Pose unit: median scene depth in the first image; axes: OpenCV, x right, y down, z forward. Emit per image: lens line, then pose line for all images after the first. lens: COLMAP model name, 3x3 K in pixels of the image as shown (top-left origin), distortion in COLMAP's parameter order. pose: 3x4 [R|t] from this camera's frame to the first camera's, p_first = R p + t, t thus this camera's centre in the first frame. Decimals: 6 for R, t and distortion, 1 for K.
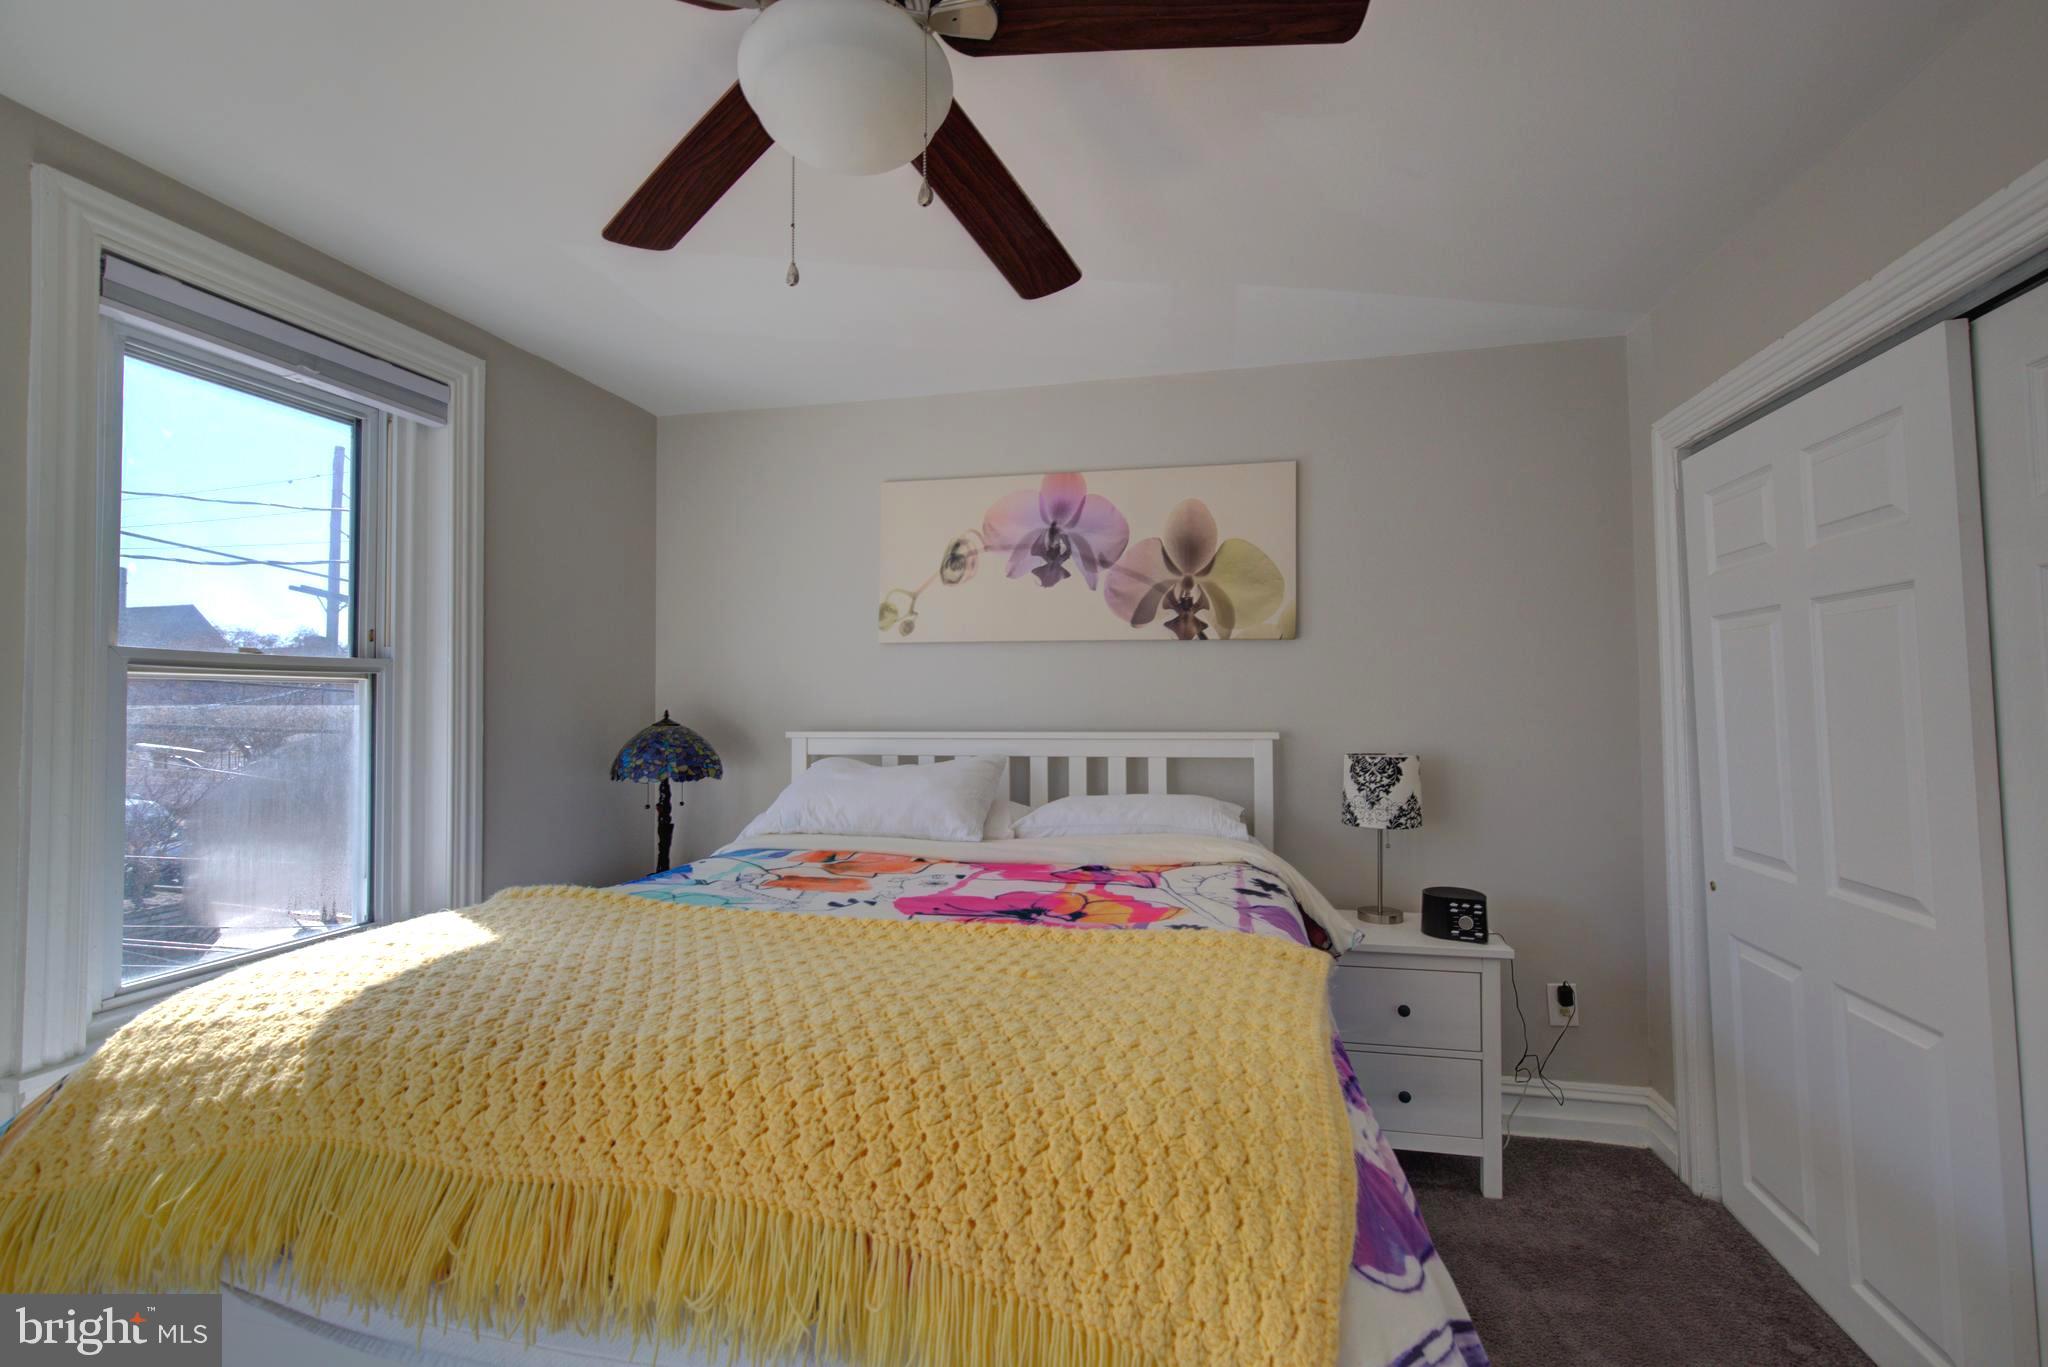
lens RADIAL K [[919.0, 0, 1036.6], [0, 919.0, 684.0], [0, 0, 1]] dist [-0.002356, 0.001318]
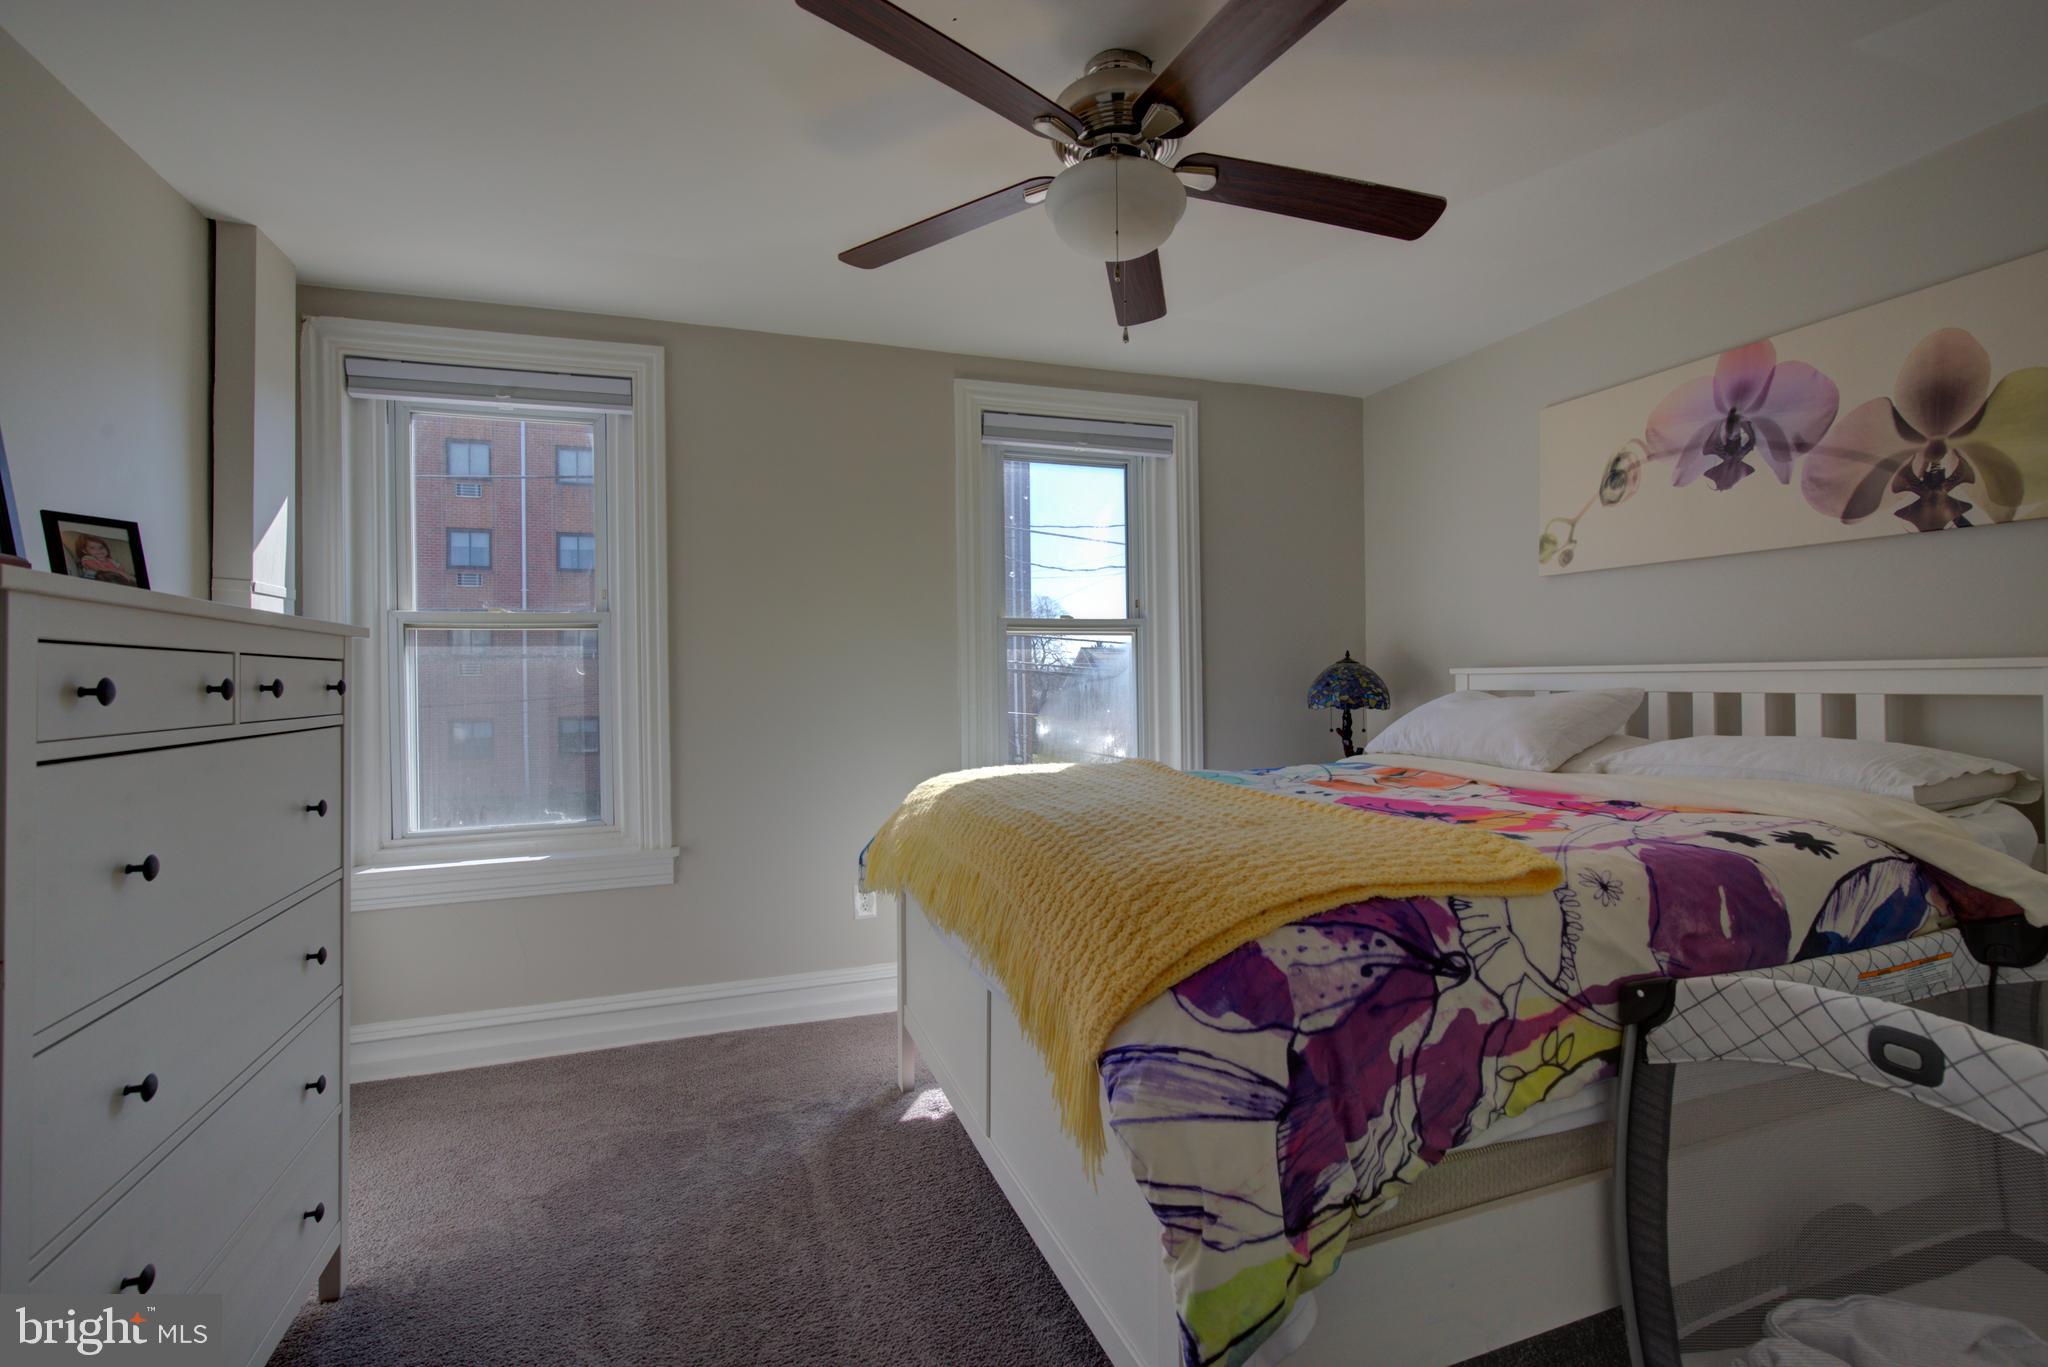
lens RADIAL K [[919.0, 0, 1036.6], [0, 919.0, 684.0], [0, 0, 1]] dist [-0.002356, 0.001318]
pose [[0.535794, 0.002300, -0.844346, 0.387383], [0.027796, 0.999406, 0.020360, 0.036581], [0.843891, -0.034378, 0.535412, 0.025885]]
